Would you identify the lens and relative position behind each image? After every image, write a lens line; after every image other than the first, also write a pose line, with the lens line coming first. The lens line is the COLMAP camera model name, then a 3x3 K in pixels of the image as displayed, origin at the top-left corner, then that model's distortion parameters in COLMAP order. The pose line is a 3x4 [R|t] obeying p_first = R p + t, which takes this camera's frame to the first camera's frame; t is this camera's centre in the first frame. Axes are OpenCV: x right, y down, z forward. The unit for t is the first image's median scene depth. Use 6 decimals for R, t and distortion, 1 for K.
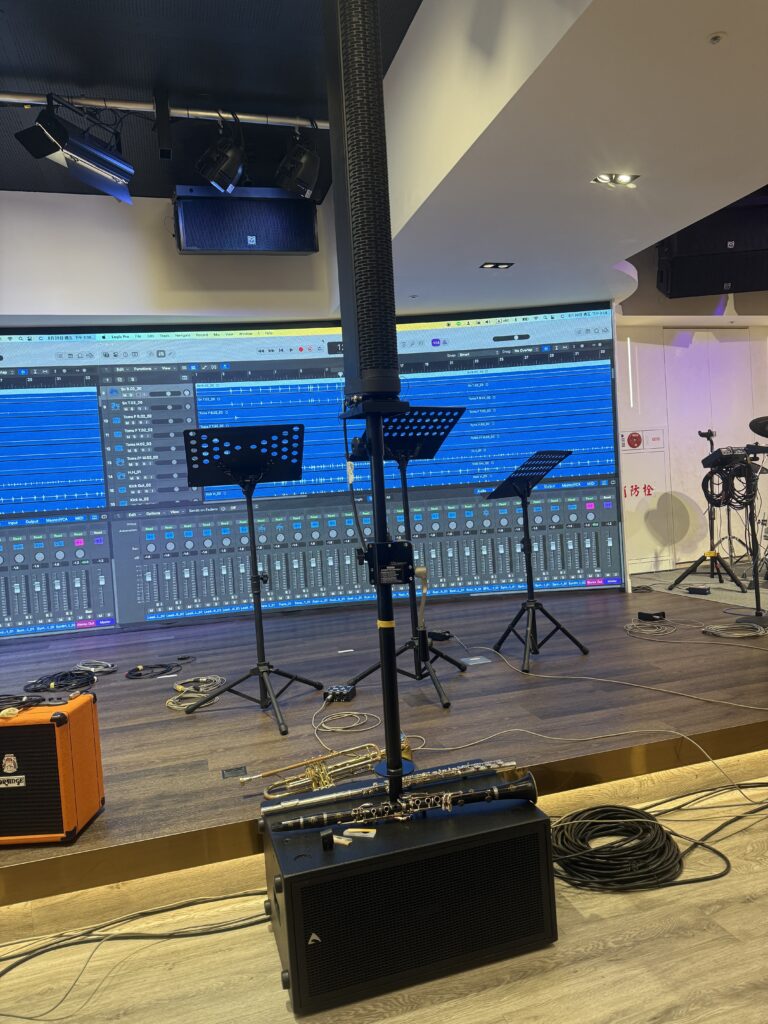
lens RADIAL K [[704.5, 0, 384.0], [0, 704.5, 512.0], [0, 0, 1]] dist [0.063042, -0.064138]
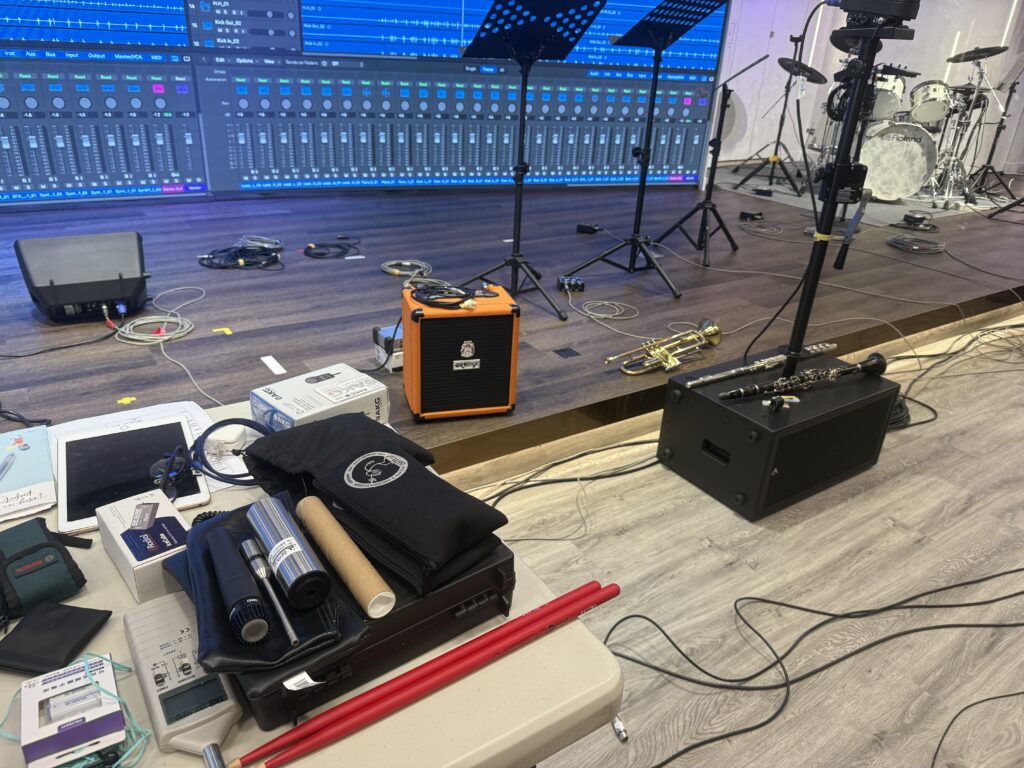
lens RADIAL K [[718.4, 0, 470.7], [0, 718.4, 382.3], [0, 0, 1]] dist [0.053757, -0.086700]
pose [[0.952015, -0.020785, 0.305344, -0.346704], [-0.104035, 0.916303, 0.386738, -0.008796], [-0.287826, -0.399947, 0.870172, 0.014661]]
